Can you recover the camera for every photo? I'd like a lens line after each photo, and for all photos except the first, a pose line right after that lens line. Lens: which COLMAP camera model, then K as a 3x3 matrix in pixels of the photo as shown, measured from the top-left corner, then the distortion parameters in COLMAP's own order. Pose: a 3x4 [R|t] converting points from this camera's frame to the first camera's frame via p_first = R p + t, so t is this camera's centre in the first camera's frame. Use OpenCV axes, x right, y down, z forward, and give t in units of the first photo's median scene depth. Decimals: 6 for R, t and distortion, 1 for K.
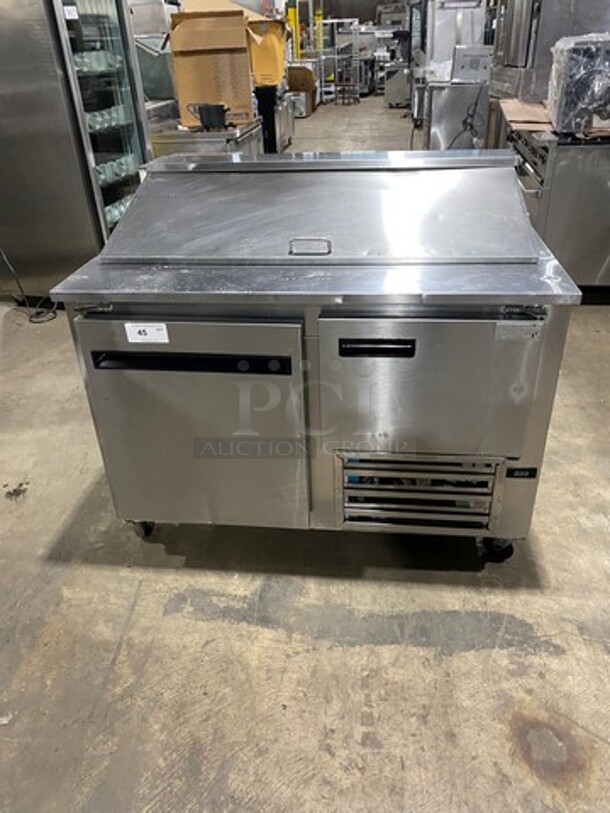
lens RADIAL K [[609.8, 0, 305.8], [0, 609.8, 405.1], [0, 0, 1]] dist [0.009271, -0.005189]
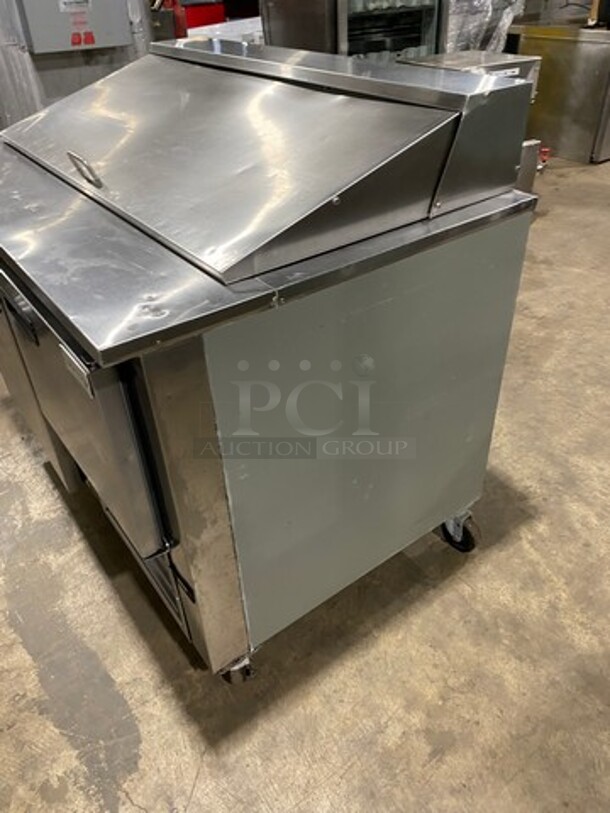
lens RADIAL K [[609.8, 0, 300.9], [0, 609.8, 407.6], [0, 0, 1]] dist [0.009271, -0.005189]
pose [[0.681673, 0.444538, -0.581127, 0.713744], [-0.359250, 0.895284, 0.263449, -0.266606], [0.637387, 0.029184, 0.769991, 0.554085]]
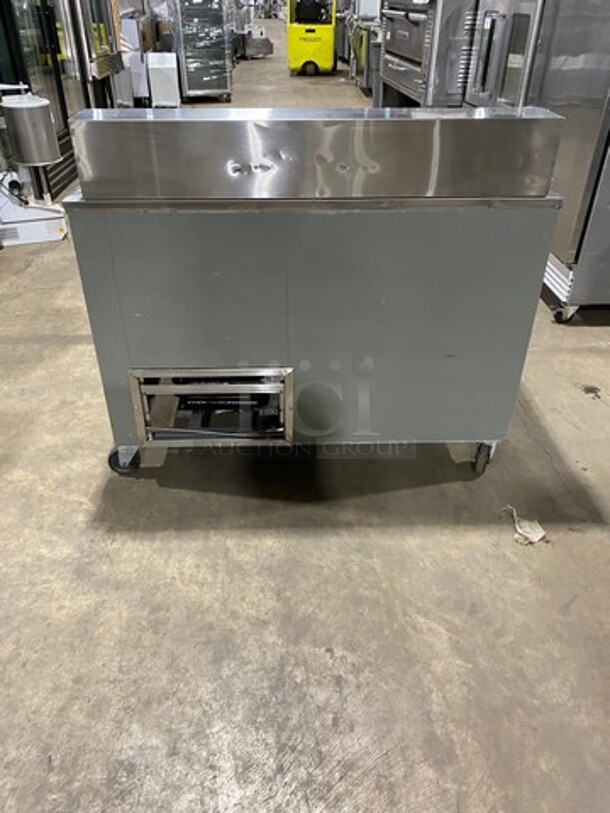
lens RADIAL K [[609.8, 0, 297.8], [0, 609.8, 404.8], [0, 0, 1]] dist [0.009271, -0.005189]
pose [[-0.987964, 0.117650, -0.100427, 0.201898], [-0.039707, 0.434593, 0.899751, -1.058396], [0.149500, 0.892909, -0.424691, 1.879674]]
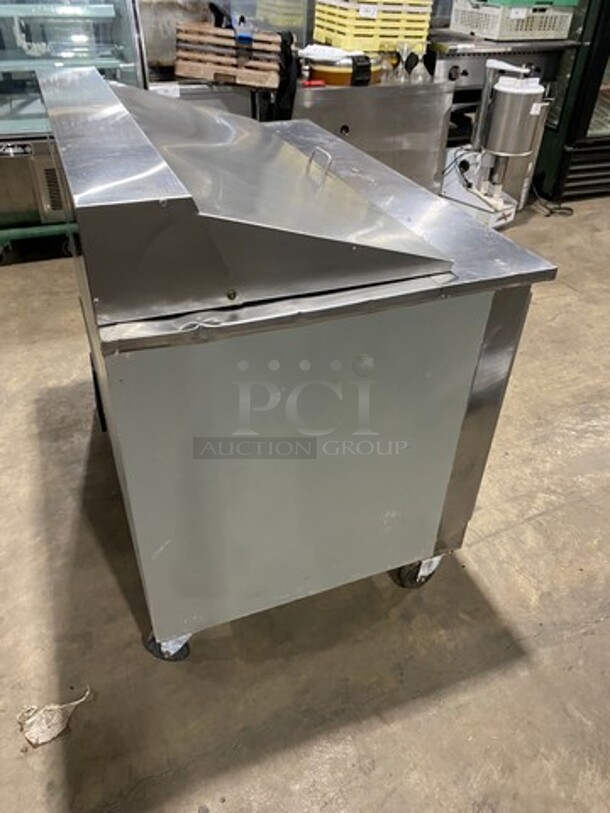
lens RADIAL K [[609.8, 0, 304.4], [0, 609.8, 407.8], [0, 0, 1]] dist [0.009271, -0.005189]
pose [[-0.474895, -0.507170, 0.719203, -0.788029], [0.435516, 0.574706, 0.692848, -0.651712], [-0.764722, 0.642255, -0.052045, 1.213523]]
